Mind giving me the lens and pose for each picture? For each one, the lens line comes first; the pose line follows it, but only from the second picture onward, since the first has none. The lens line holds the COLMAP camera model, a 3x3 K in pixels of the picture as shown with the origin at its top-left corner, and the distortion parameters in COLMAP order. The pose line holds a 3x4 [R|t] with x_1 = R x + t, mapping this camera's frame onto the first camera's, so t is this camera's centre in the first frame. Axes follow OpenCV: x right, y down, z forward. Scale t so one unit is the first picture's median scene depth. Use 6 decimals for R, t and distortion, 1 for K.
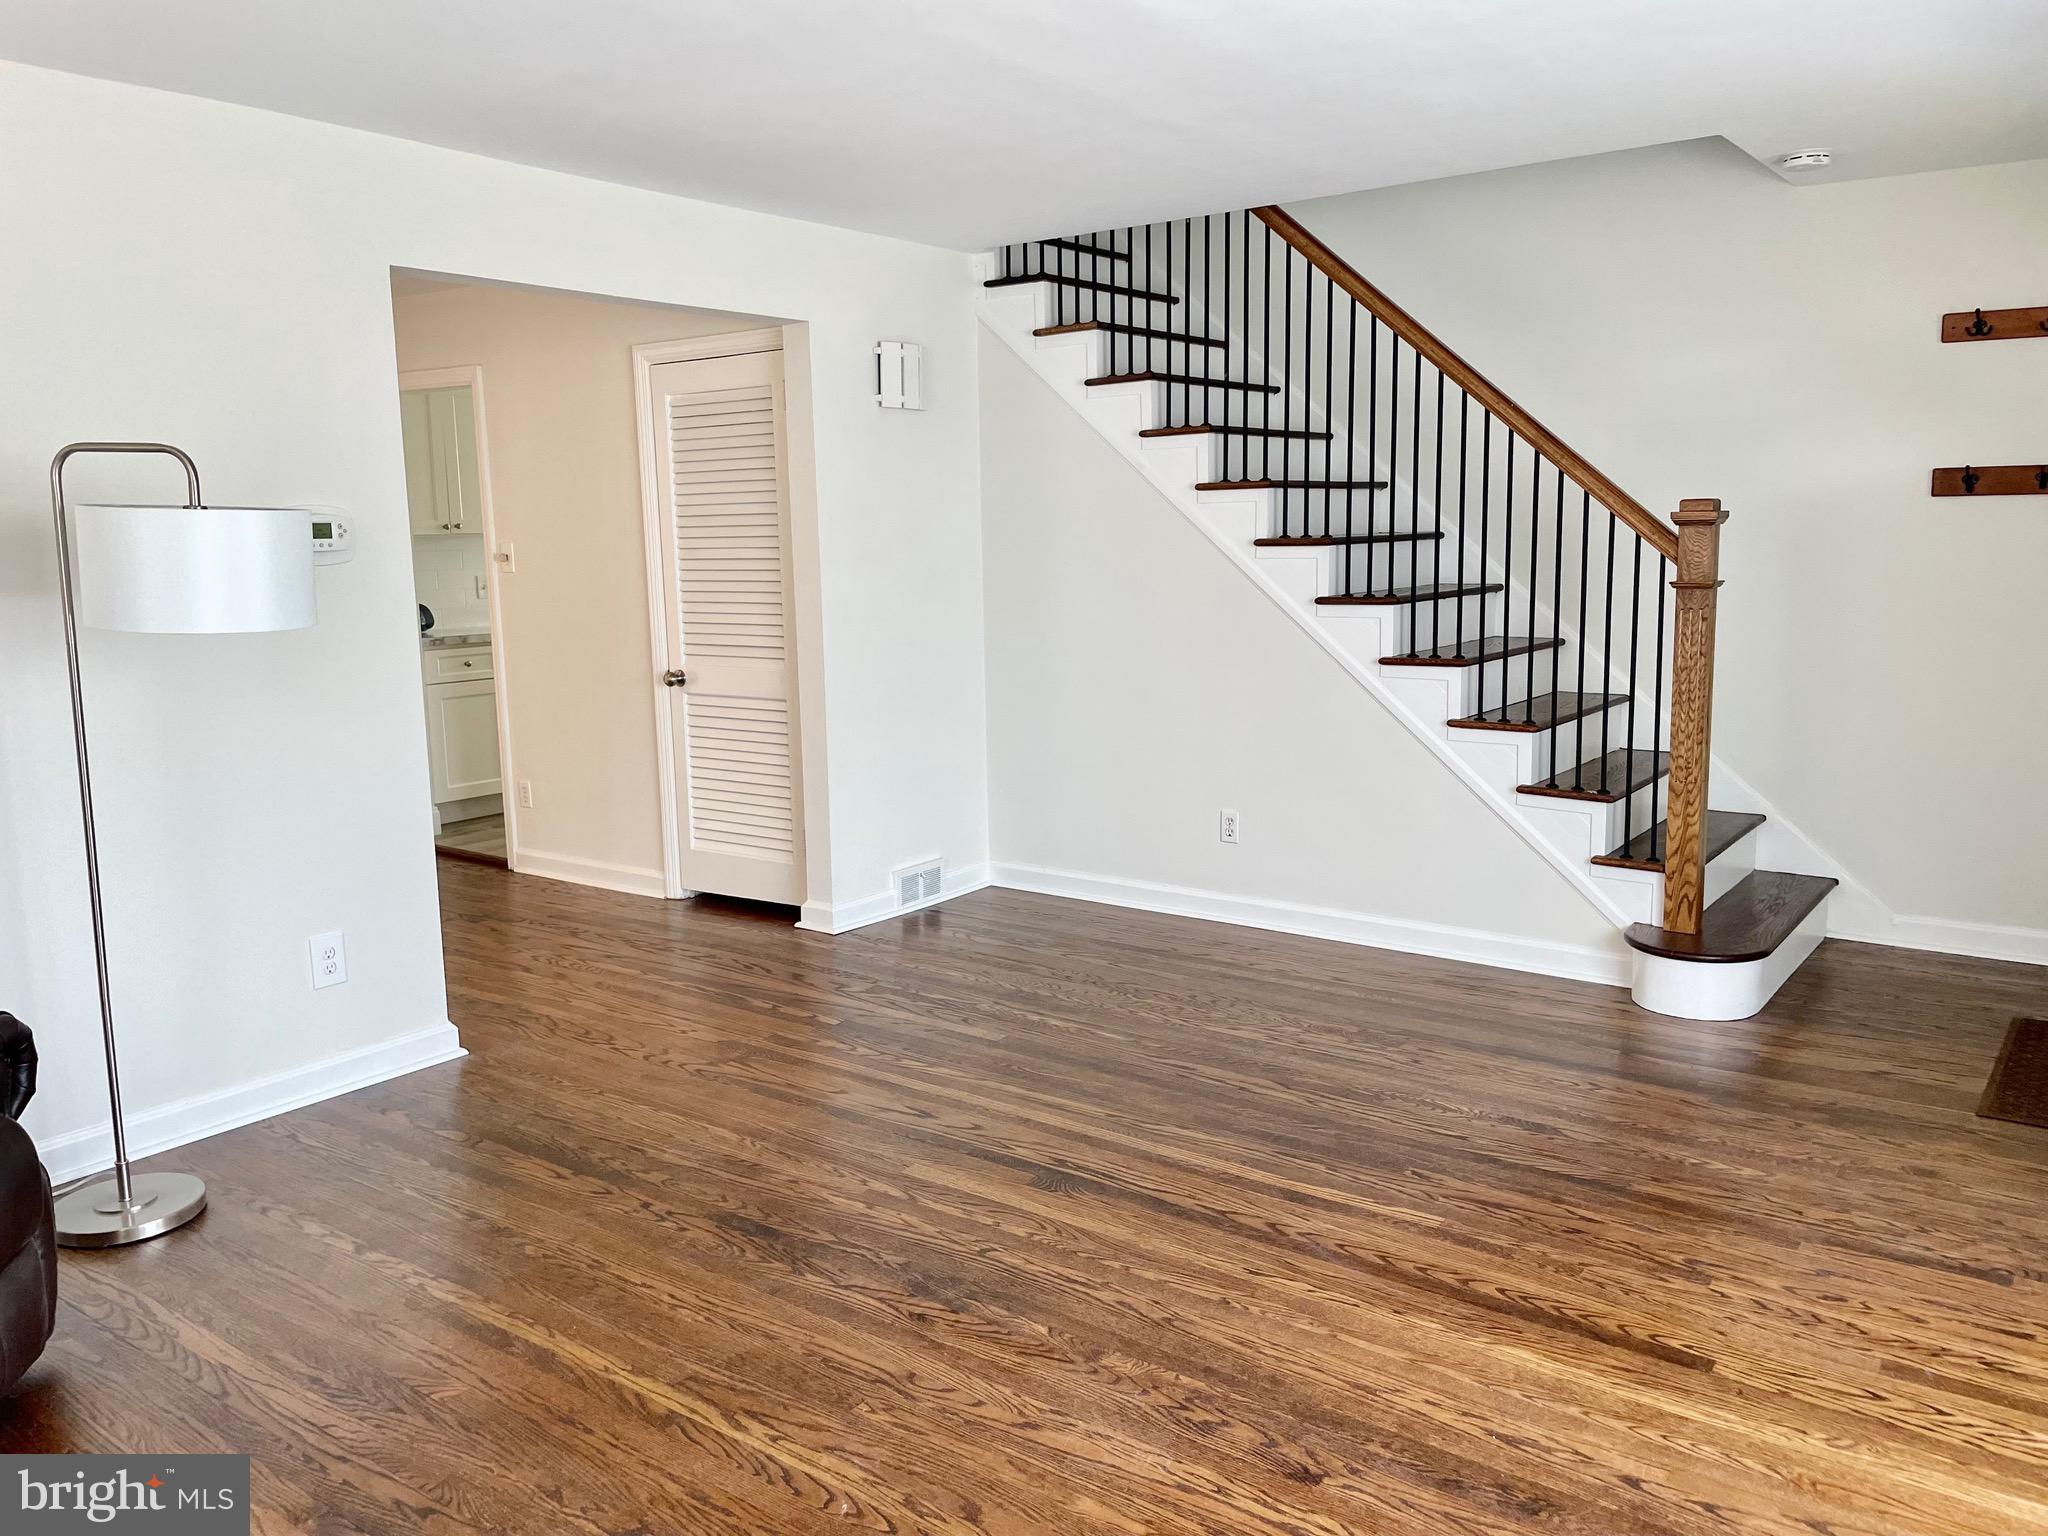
lens RADIAL K [[1557.5, 0, 1008.7], [0, 1557.5, 762.1], [0, 0, 1]] dist [0.054279, -0.057537]
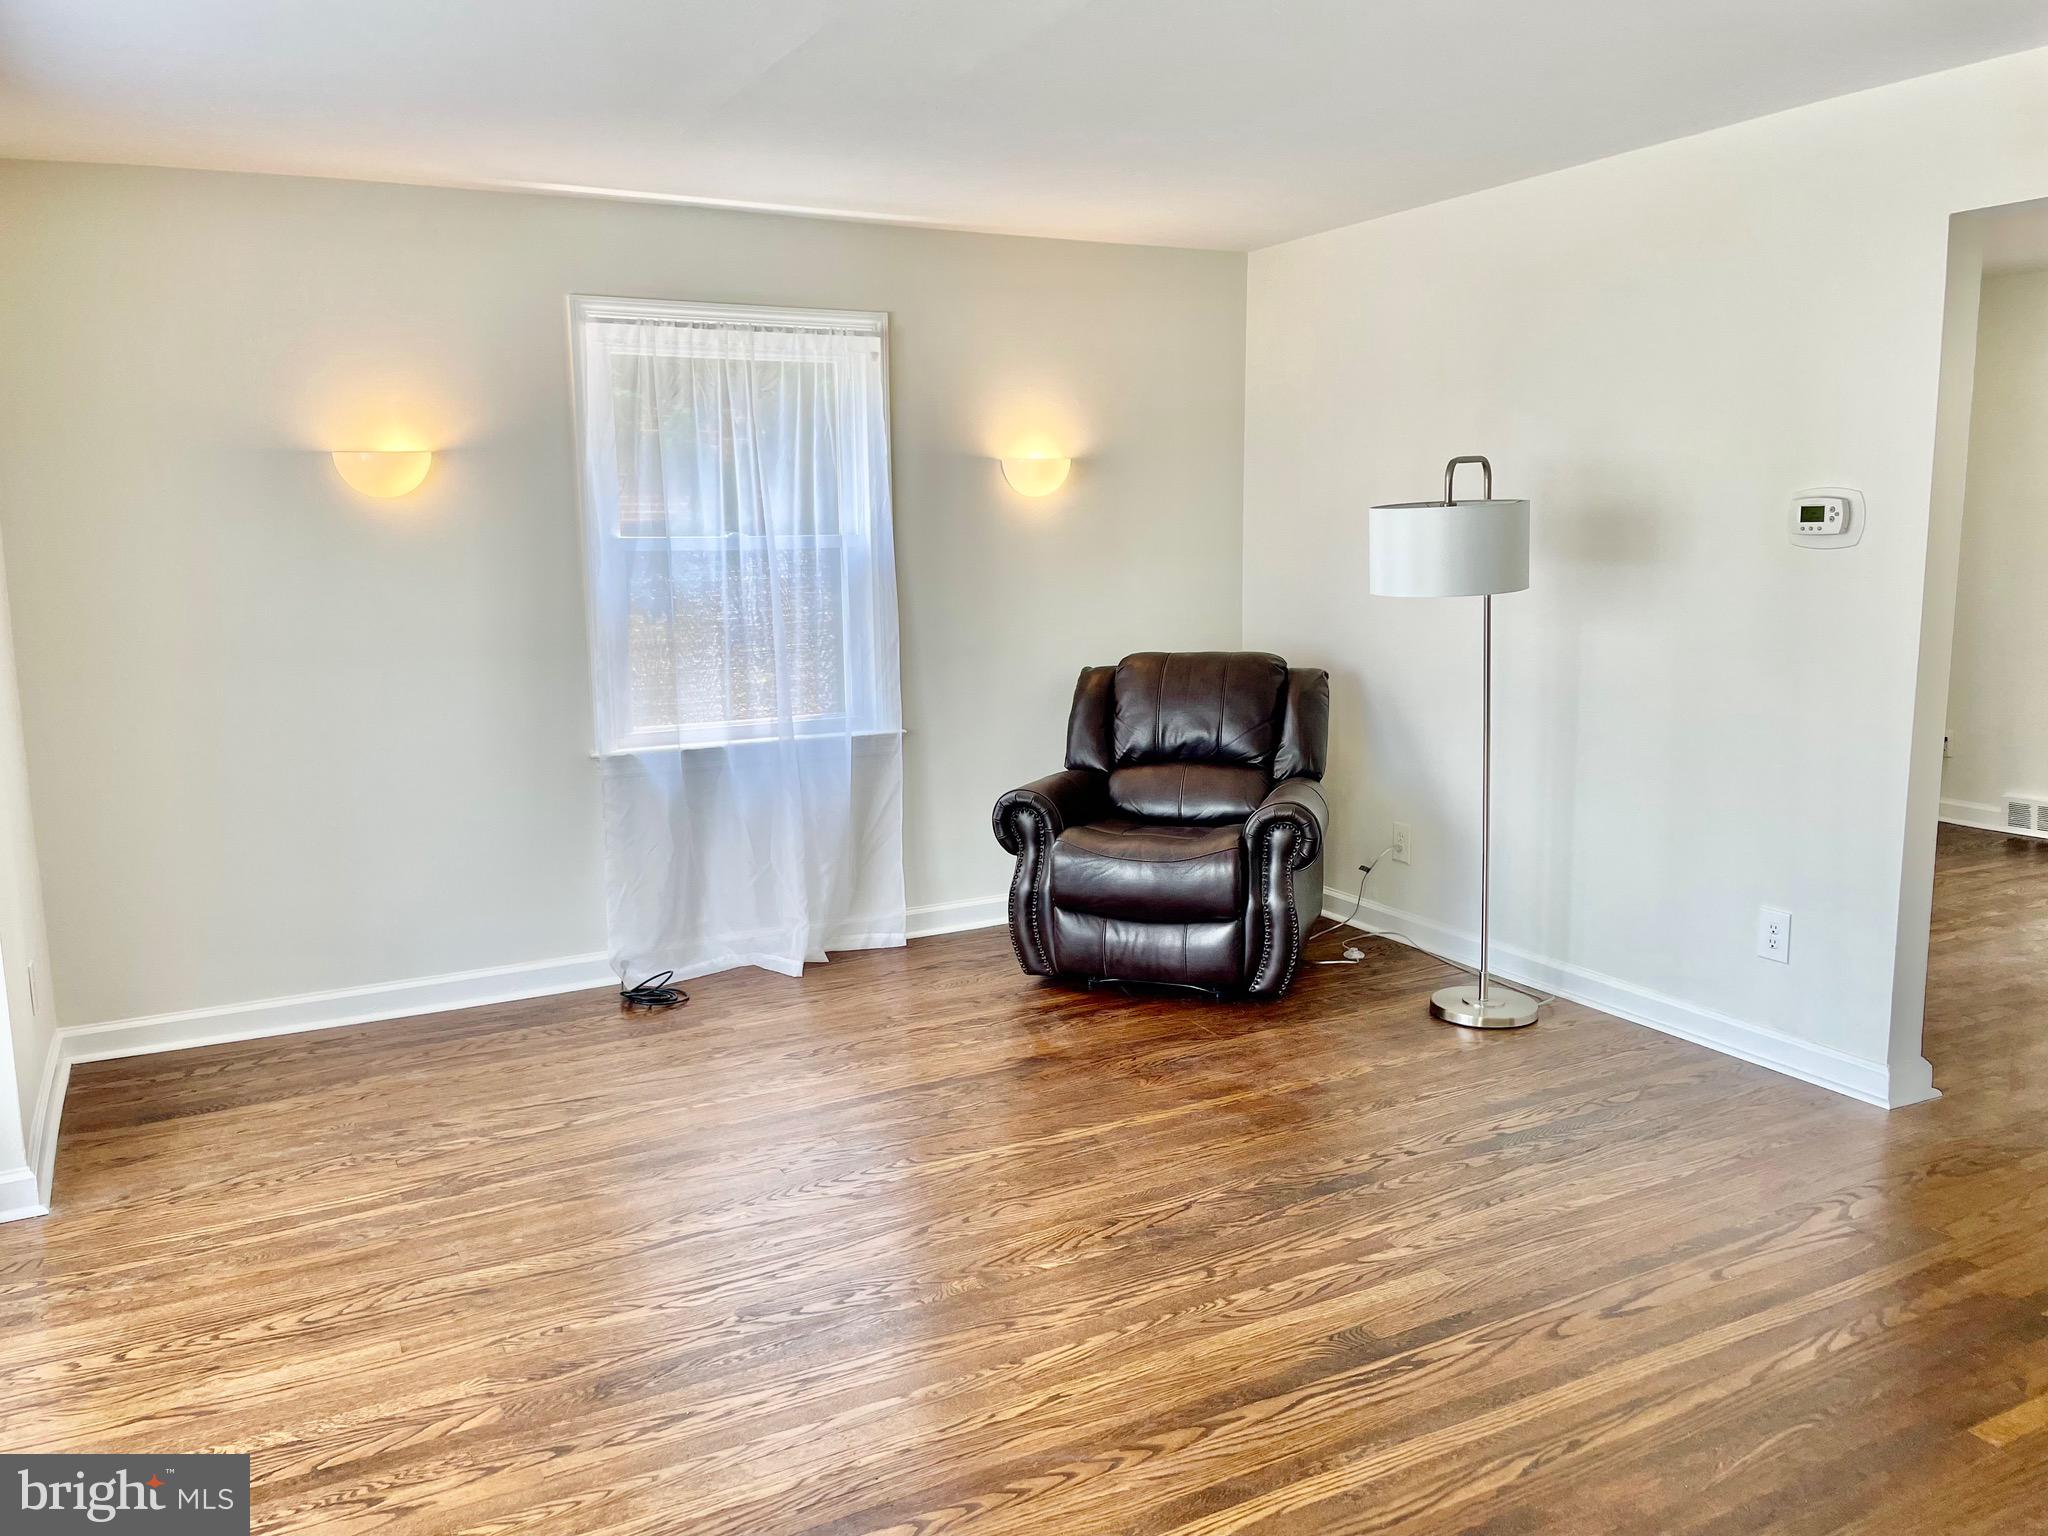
lens RADIAL K [[1557.5, 0, 1014.0], [0, 1557.5, 756.2], [0, 0, 1]] dist [0.054279, -0.057537]
pose [[-0.431456, 0.163791, -0.887141, 0.810657], [-0.113433, 0.965726, 0.233467, -0.204950], [0.894974, 0.201362, -0.398089, 1.145814]]
